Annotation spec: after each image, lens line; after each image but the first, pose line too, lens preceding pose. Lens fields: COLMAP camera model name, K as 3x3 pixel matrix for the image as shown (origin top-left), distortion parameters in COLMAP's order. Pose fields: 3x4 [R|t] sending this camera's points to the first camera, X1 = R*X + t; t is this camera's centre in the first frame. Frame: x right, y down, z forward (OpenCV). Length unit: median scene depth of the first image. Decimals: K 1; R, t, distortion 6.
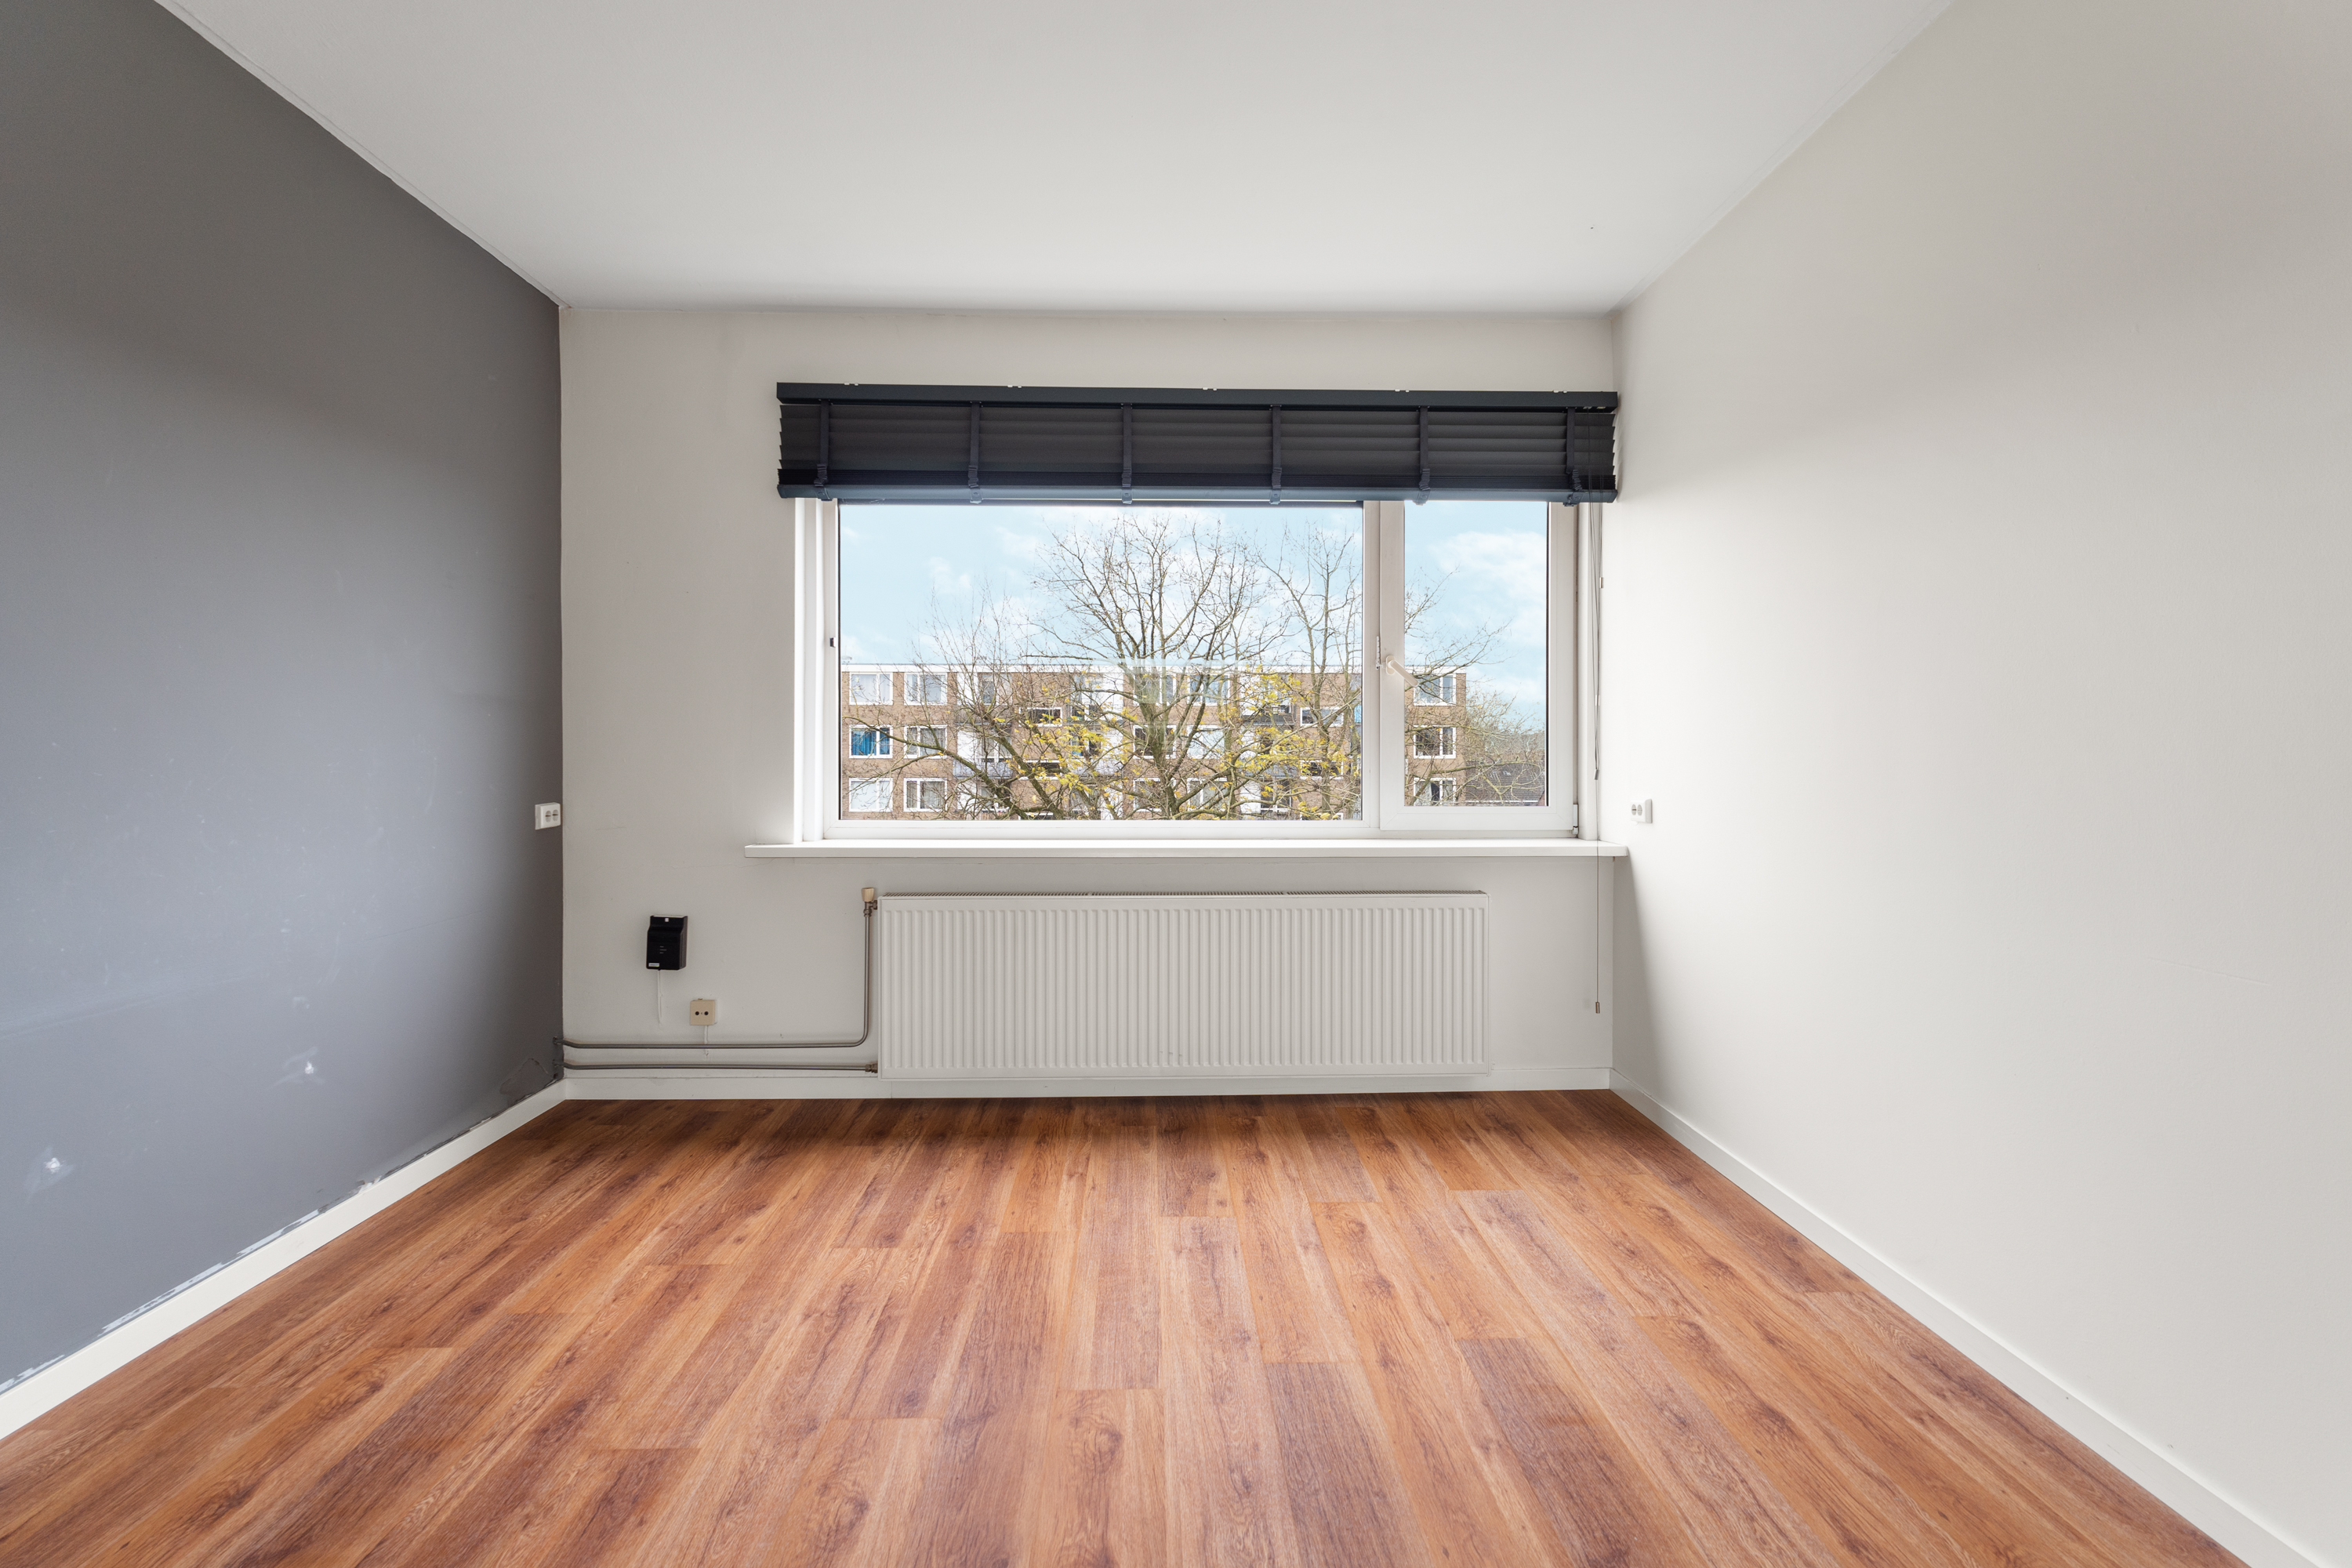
lens RADIAL K [[1096.6, 0, 1168.9], [0, 1096.6, 744.7], [0, 0, 1]] dist [0.006148, -0.001884]
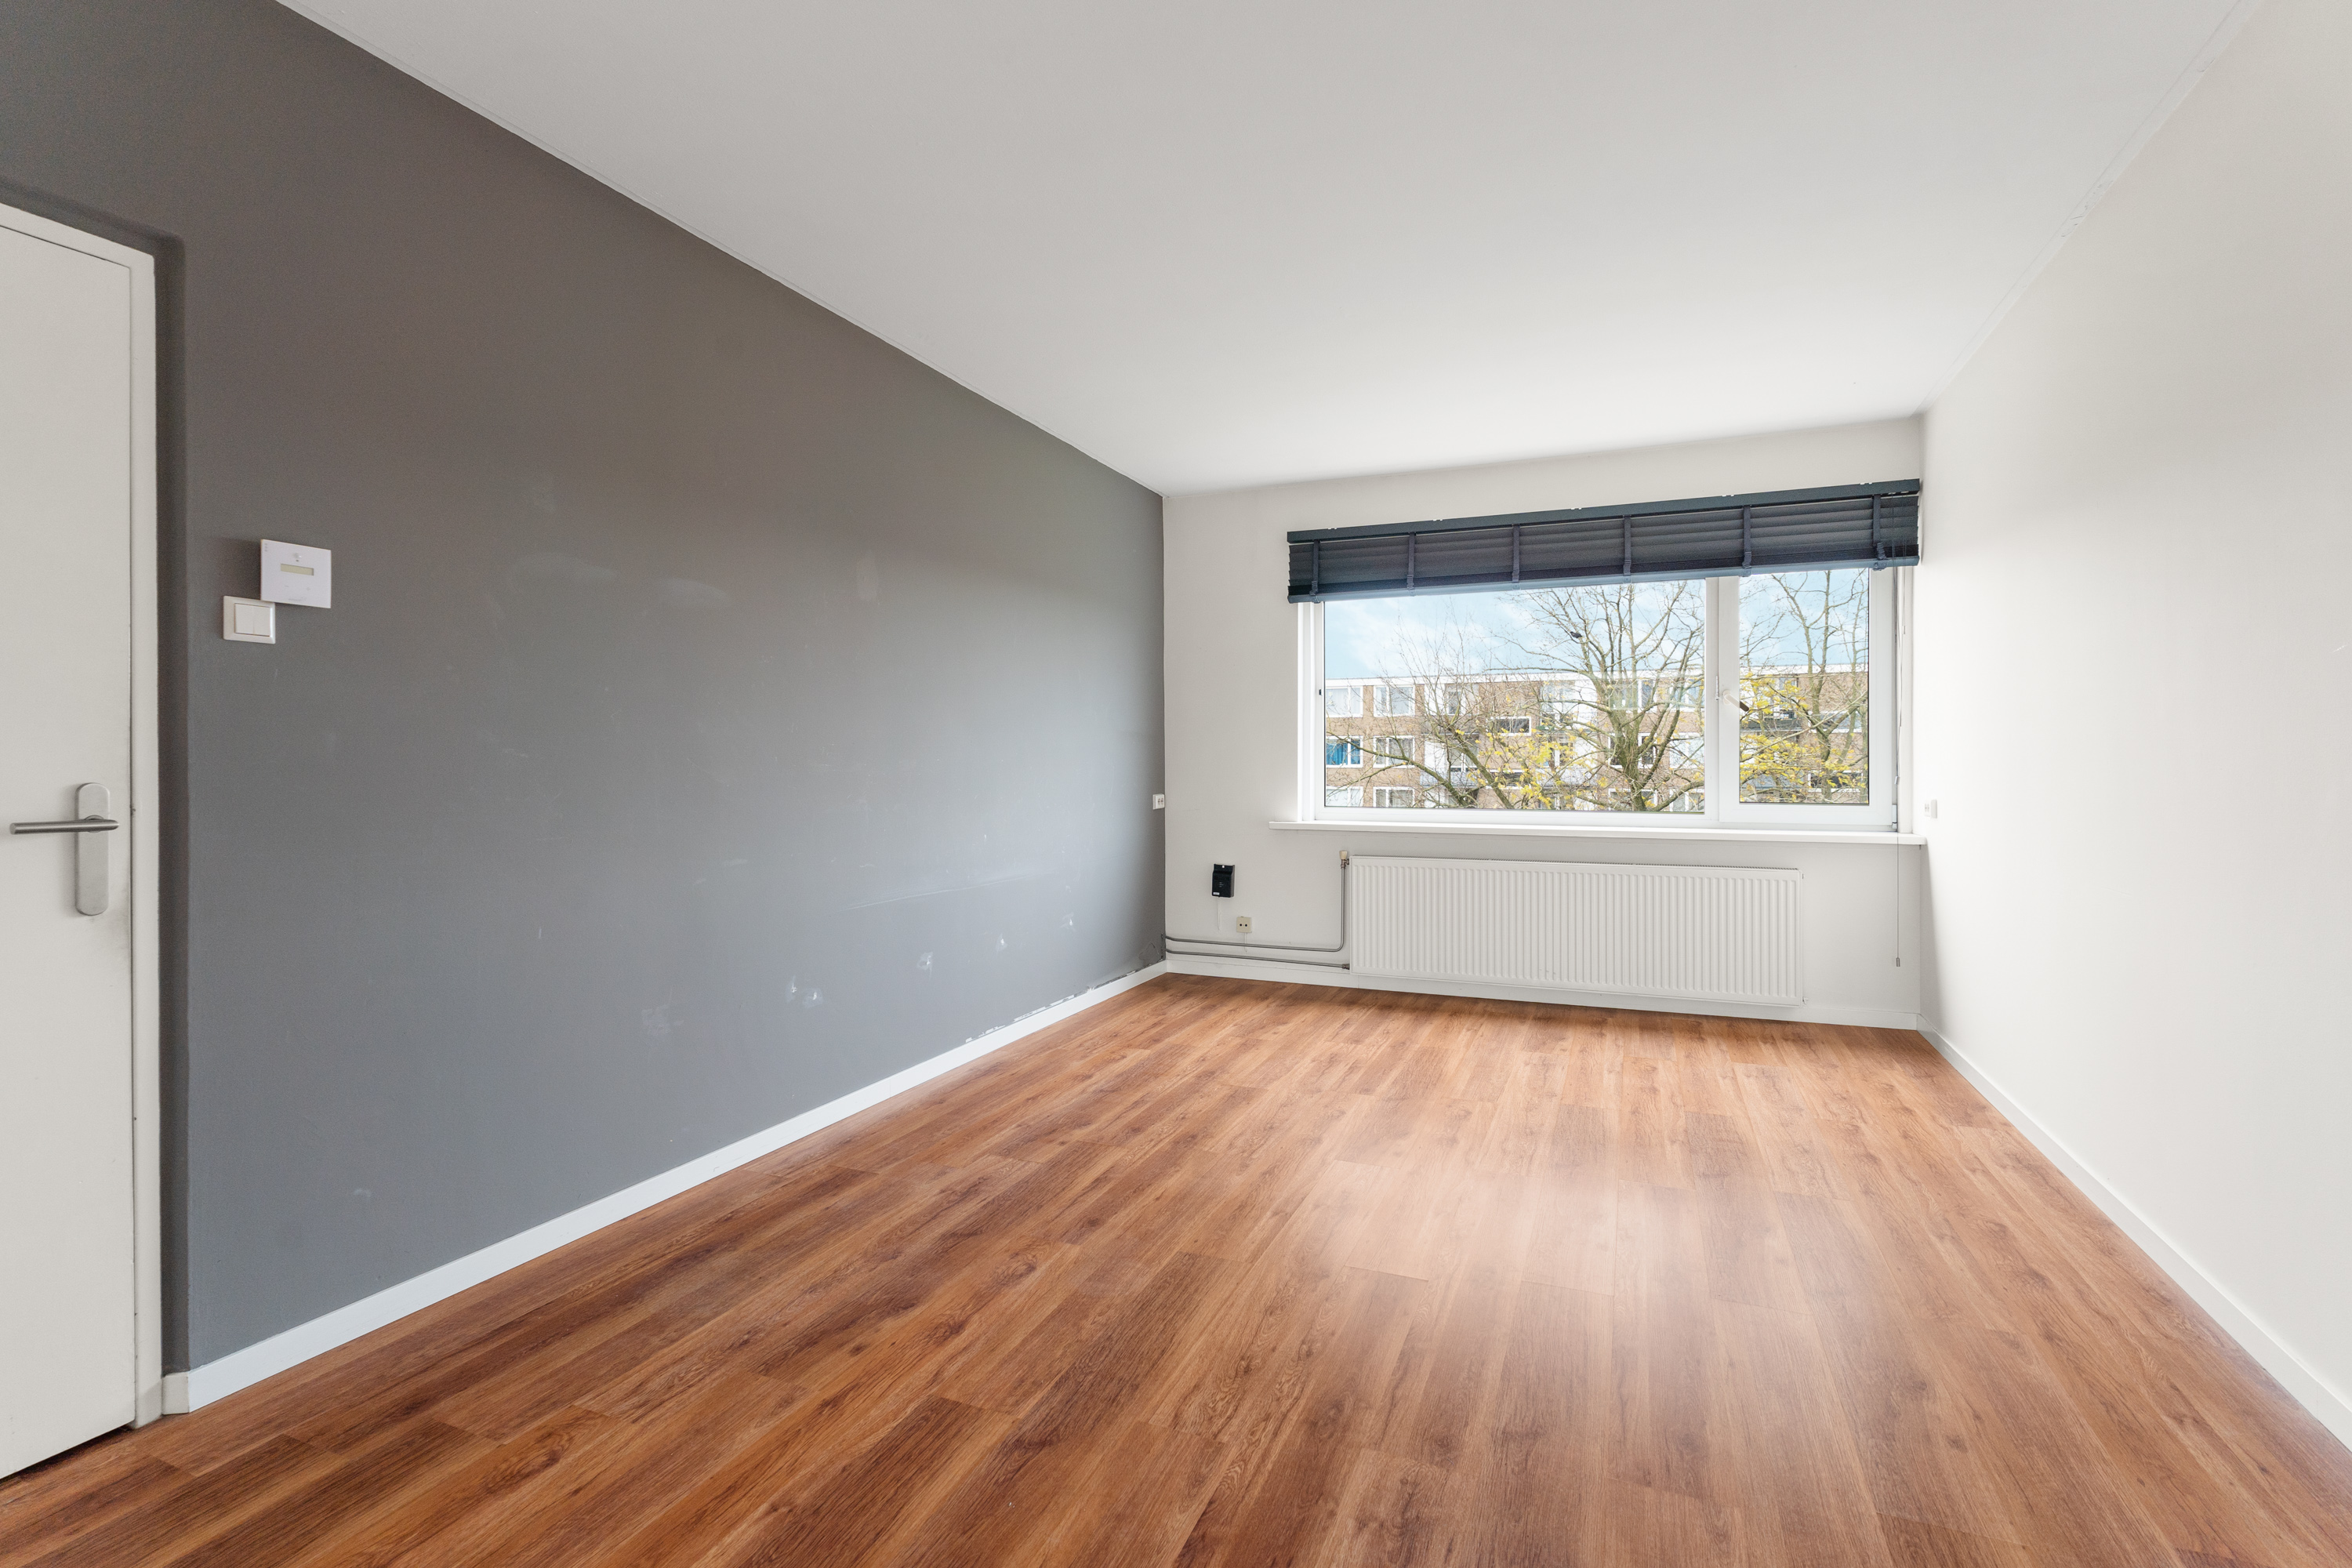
lens RADIAL K [[1096.6, 0, 1179.9], [0, 1096.6, 775.5], [0, 0, 1]] dist [0.006148, -0.001884]
pose [[0.916260, 0.003273, -0.400570, 0.137243], [0.004421, 0.999823, 0.018282, -0.005617], [0.400559, -0.018521, 0.916084, -0.518963]]
